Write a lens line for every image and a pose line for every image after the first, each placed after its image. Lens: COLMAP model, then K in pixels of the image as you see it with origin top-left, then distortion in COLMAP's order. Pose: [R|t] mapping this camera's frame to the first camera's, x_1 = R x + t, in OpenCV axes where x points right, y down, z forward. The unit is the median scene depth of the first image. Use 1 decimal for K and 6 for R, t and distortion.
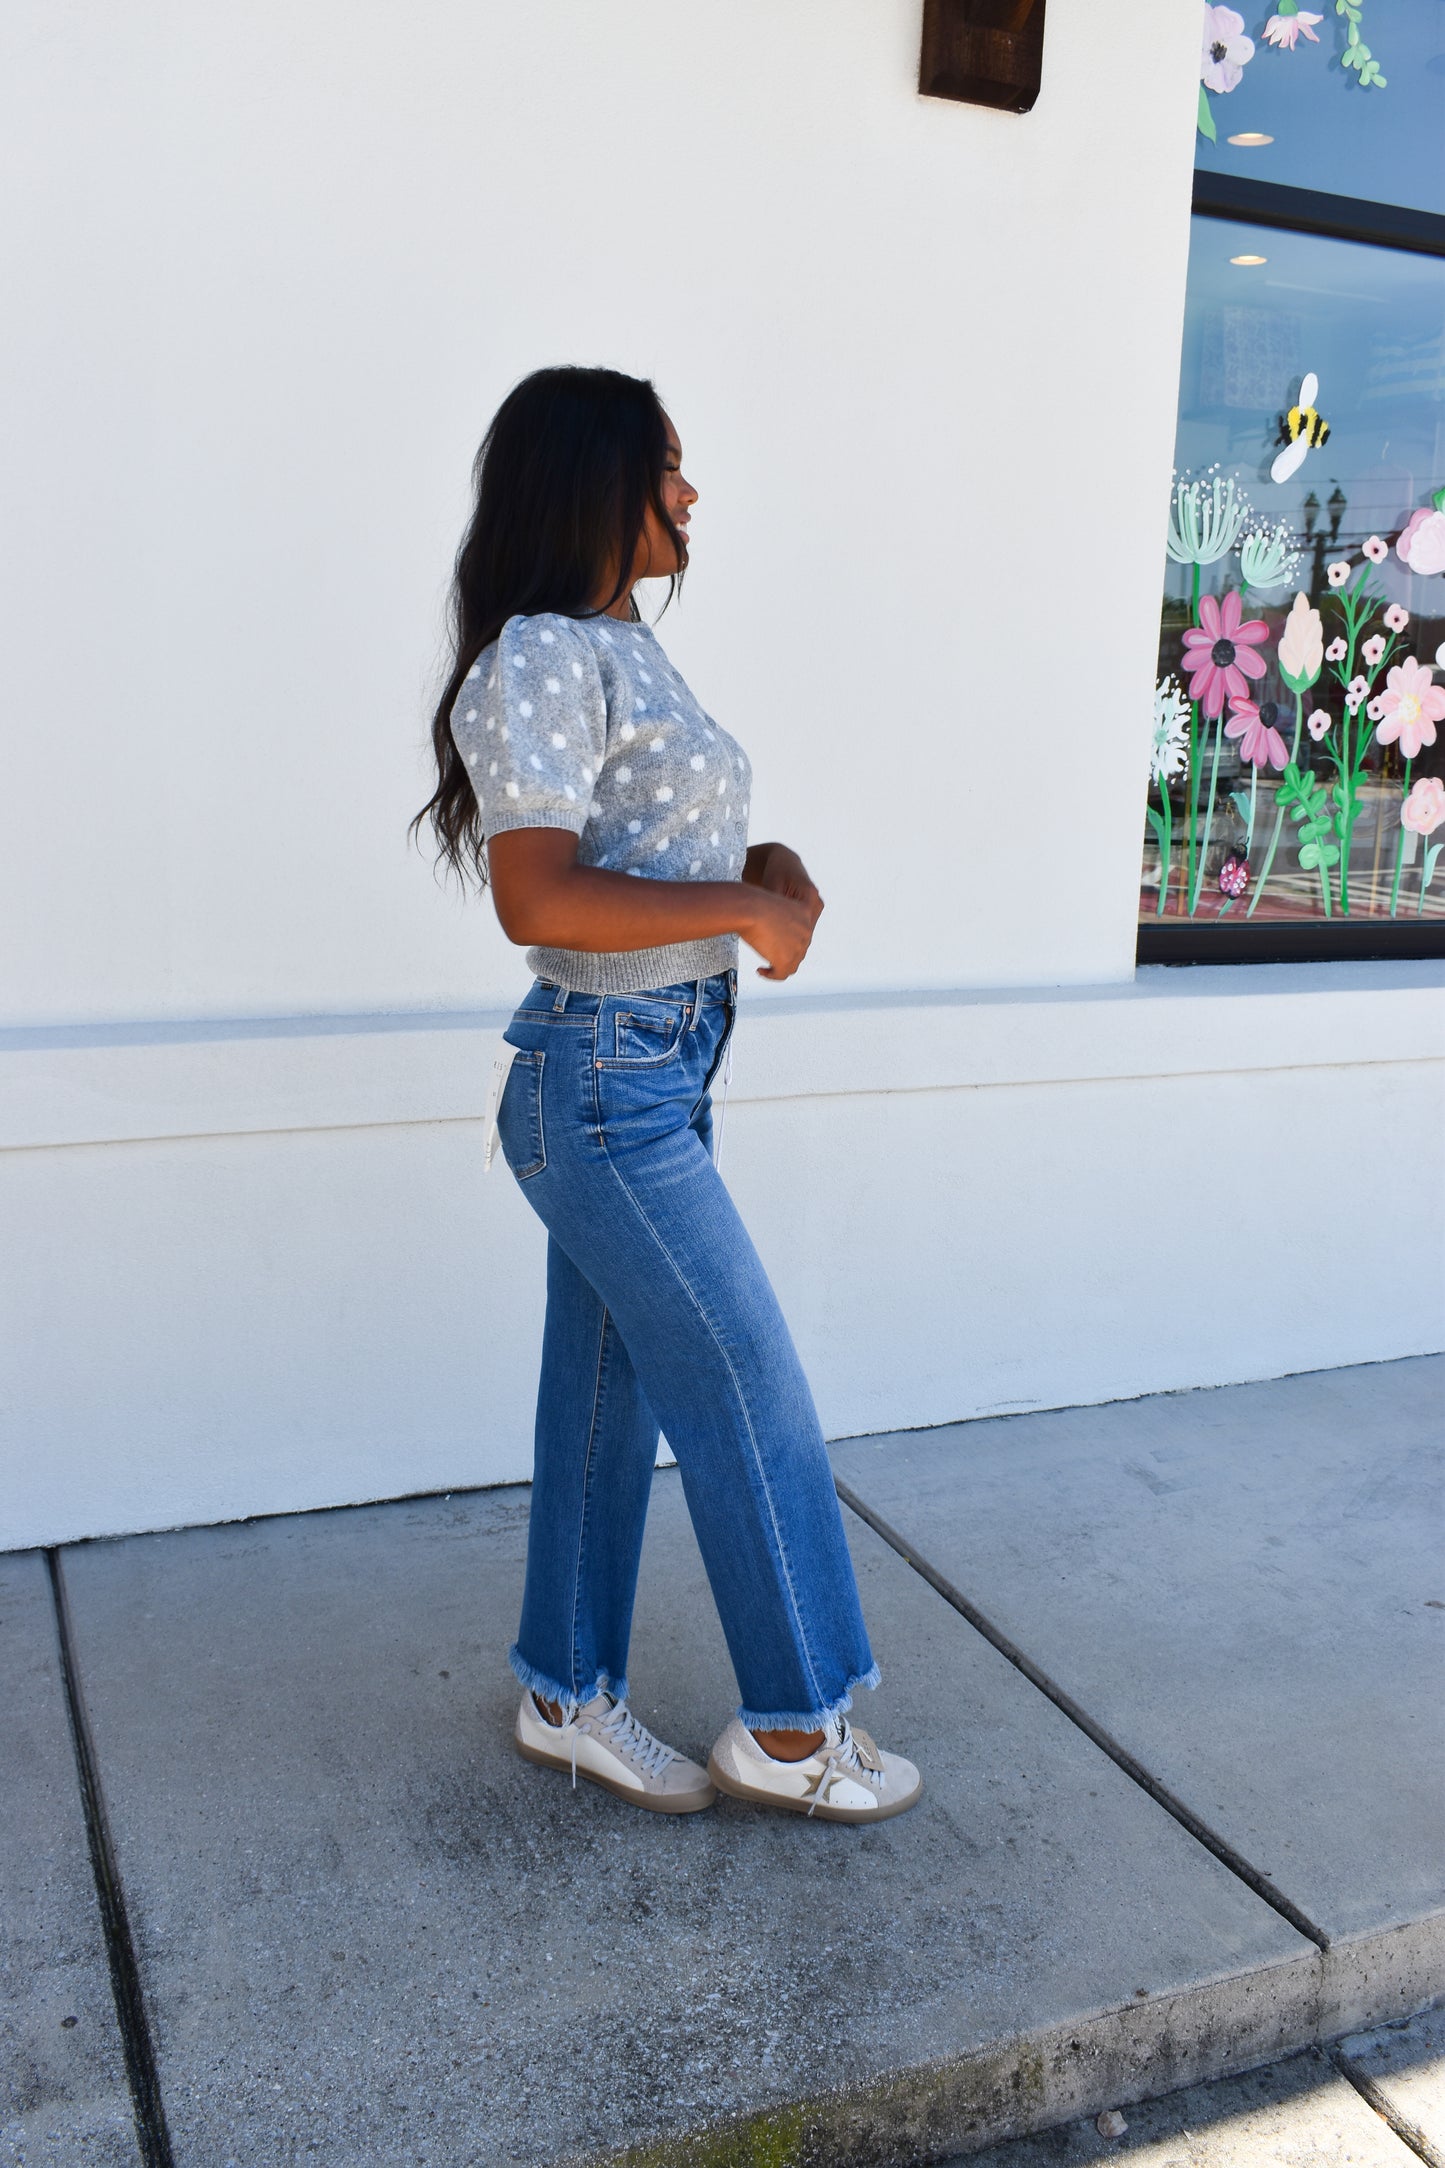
lens RADIAL K [[1943.2, 0, 722.5], [0, 1943.2, 1084.0], [0, 0, 1]] dist [-0.091940, 0.021479]
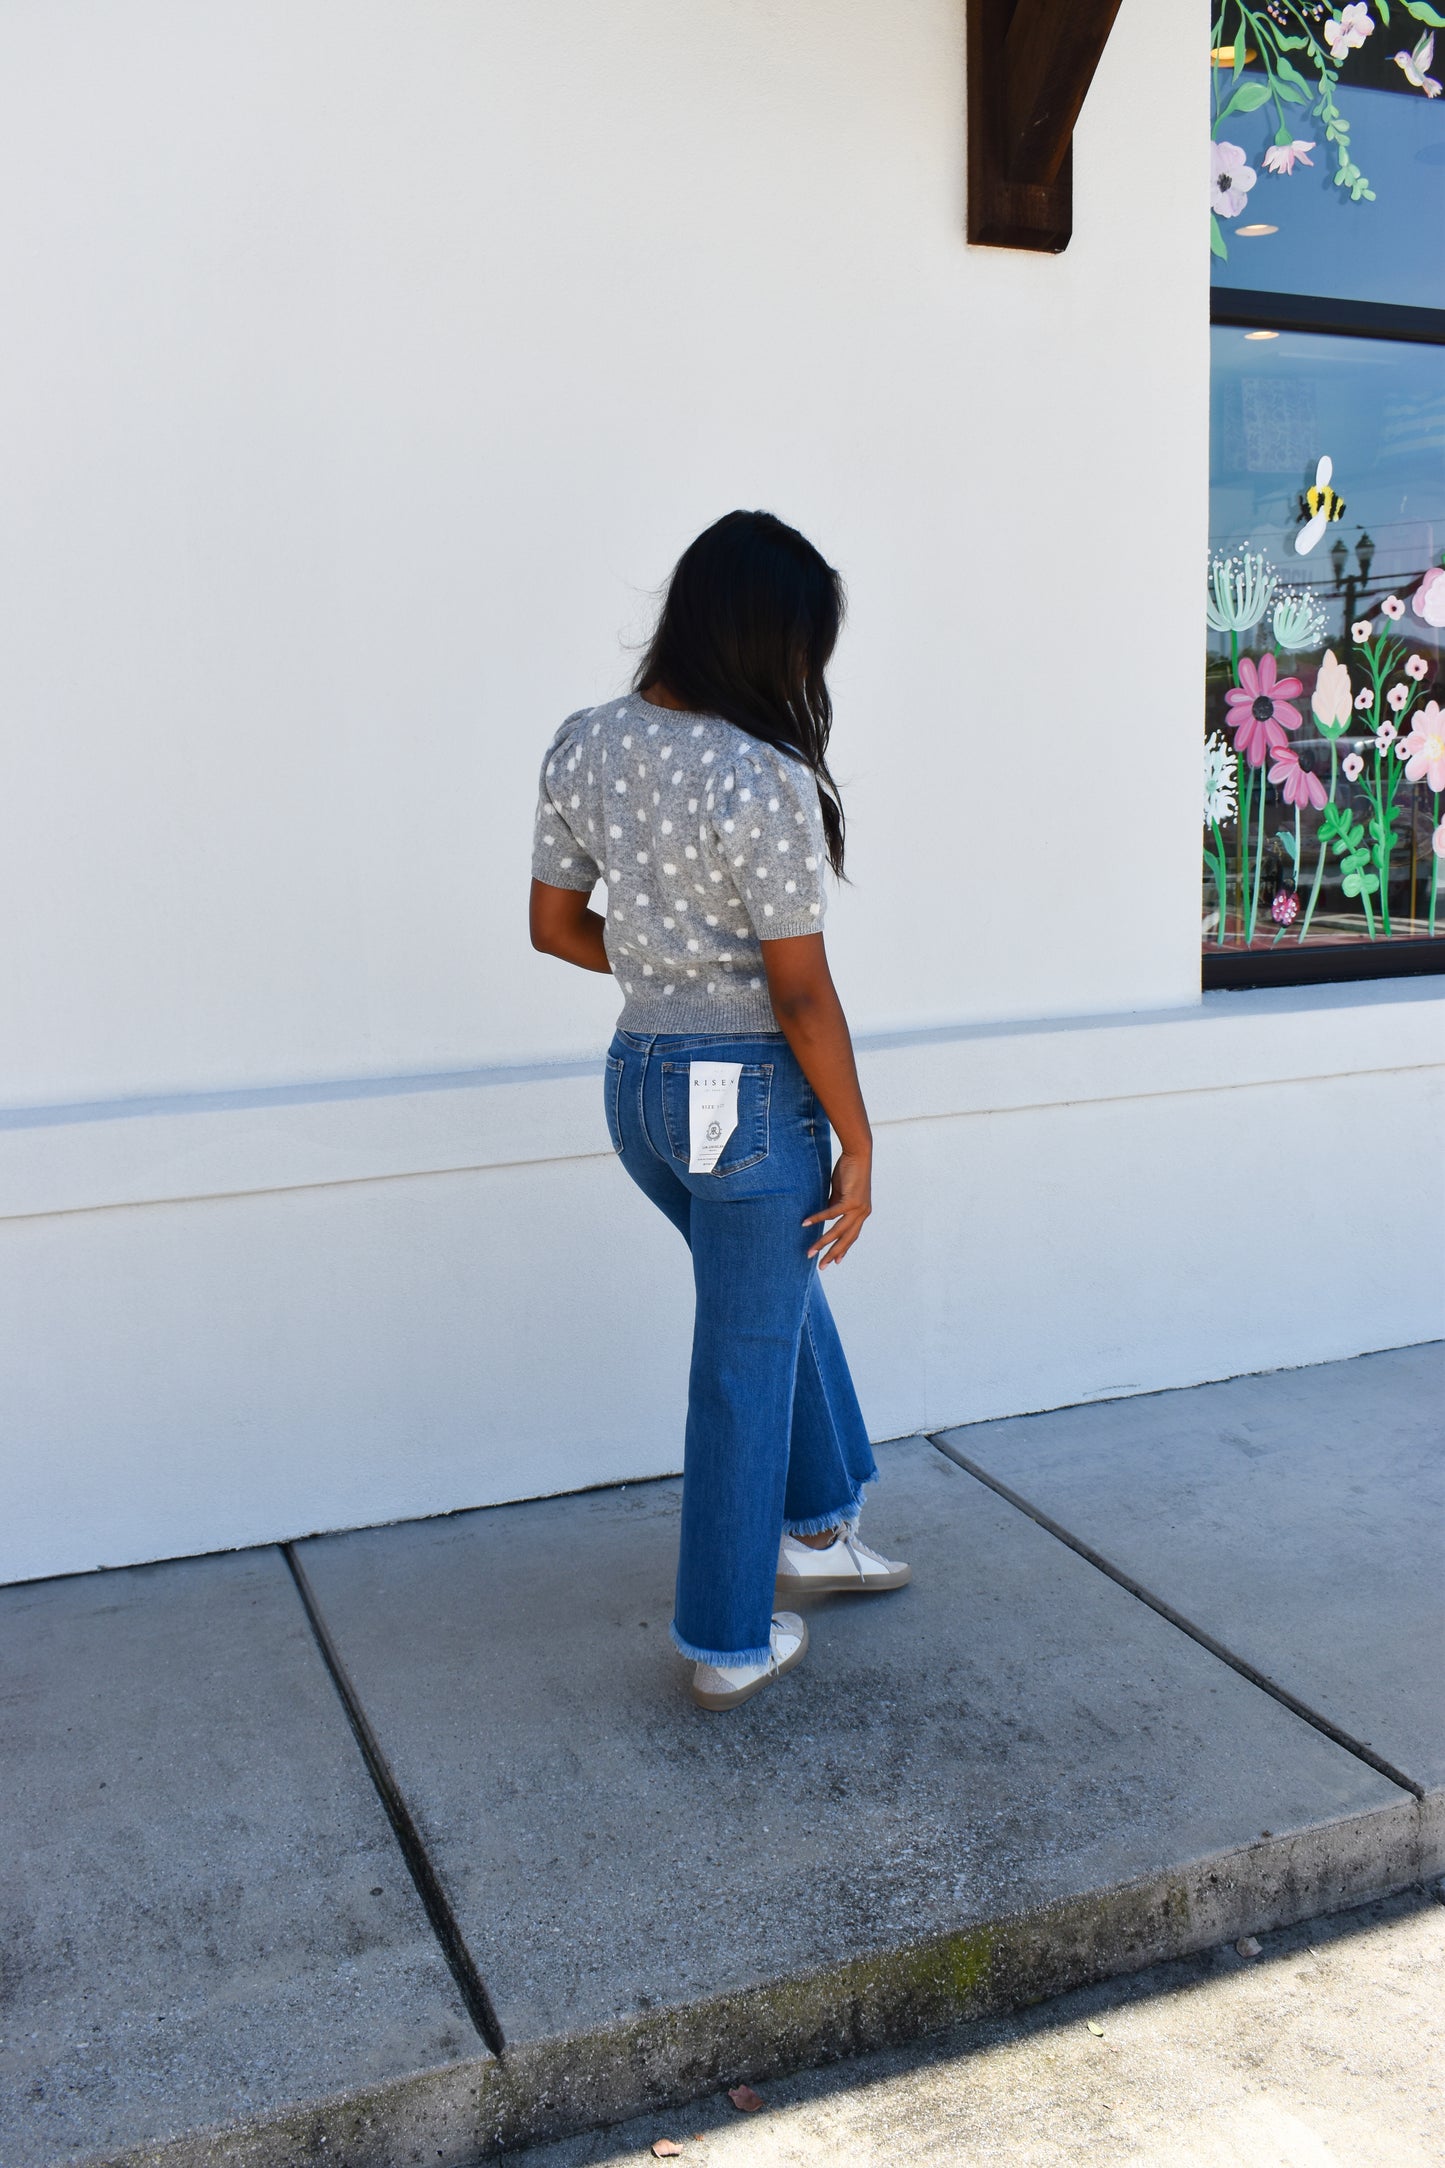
lens RADIAL K [[1941.4, 0, 719.0], [0, 1941.4, 1085.7], [0, 0, 1]] dist [-0.095478, 0.026289]
pose [[0.998018, -0.054297, -0.031813, -0.040536], [0.053025, 0.997809, -0.039573, 0.028623], [0.033892, 0.037808, 0.998710, -0.151844]]
